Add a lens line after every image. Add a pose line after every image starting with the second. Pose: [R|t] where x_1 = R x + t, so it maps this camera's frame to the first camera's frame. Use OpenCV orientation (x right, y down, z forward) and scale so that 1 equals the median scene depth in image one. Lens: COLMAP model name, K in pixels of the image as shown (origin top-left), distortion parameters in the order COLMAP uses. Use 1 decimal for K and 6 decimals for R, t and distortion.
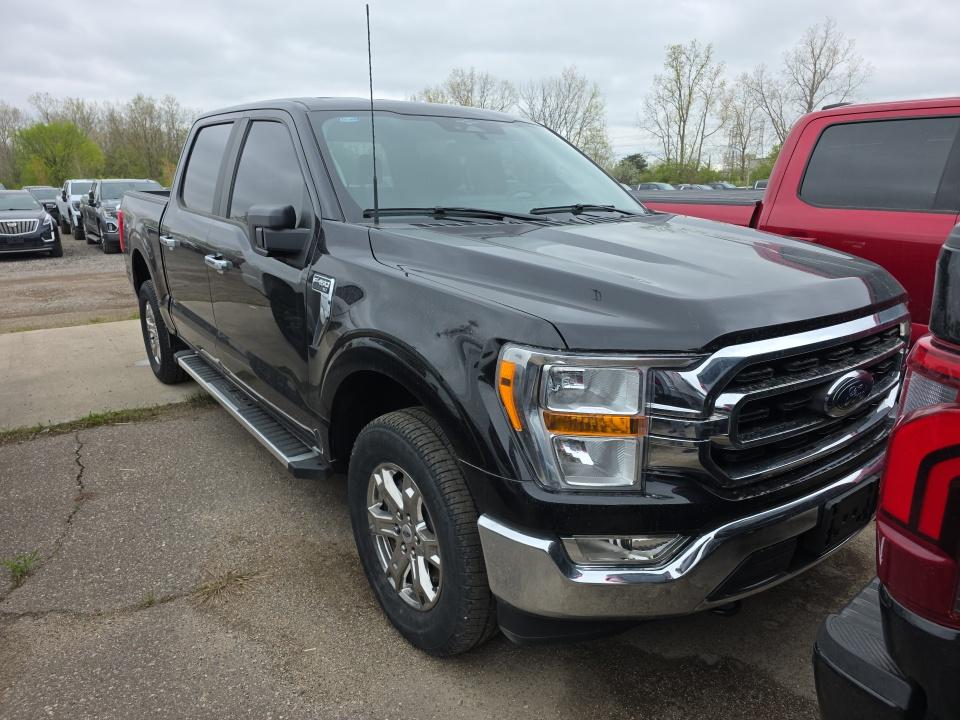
lens RADIAL K [[626.4, 0, 484.4], [0, 626.4, 356.0], [0, 0, 1]] dist [0.059366, -0.057933]
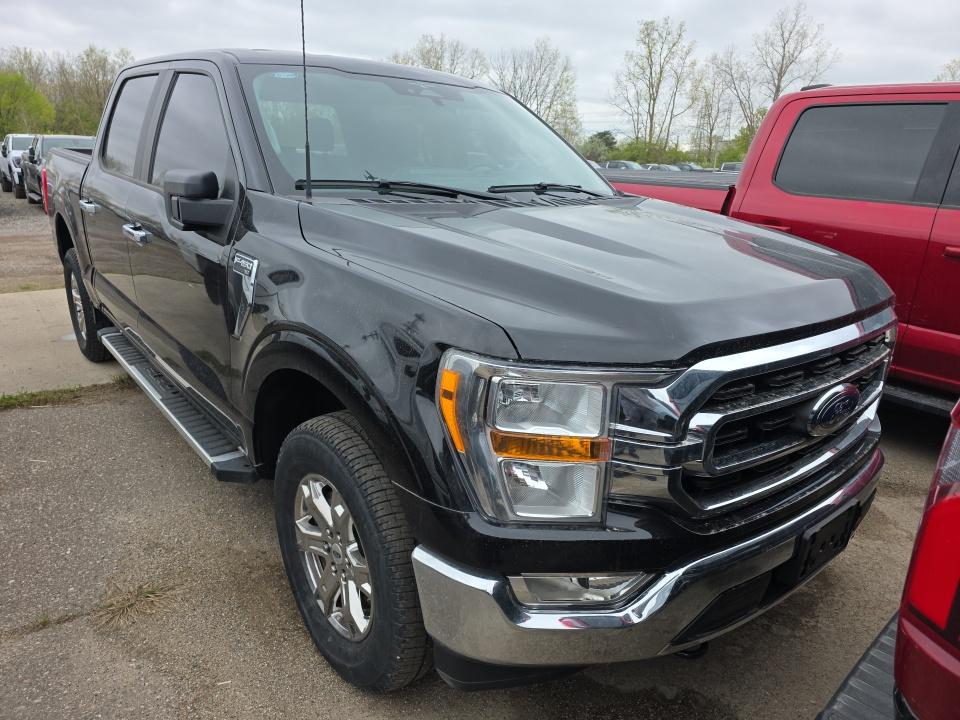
lens RADIAL K [[626.4, 0, 484.4], [0, 626.4, 356.0], [0, 0, 1]] dist [0.059366, -0.057933]
pose [[0.998166, 0.021241, 0.056683, 0.023348], [-0.023526, 0.998925, 0.039952, -0.030255], [-0.055773, -0.041212, 0.997593, 0.103391]]
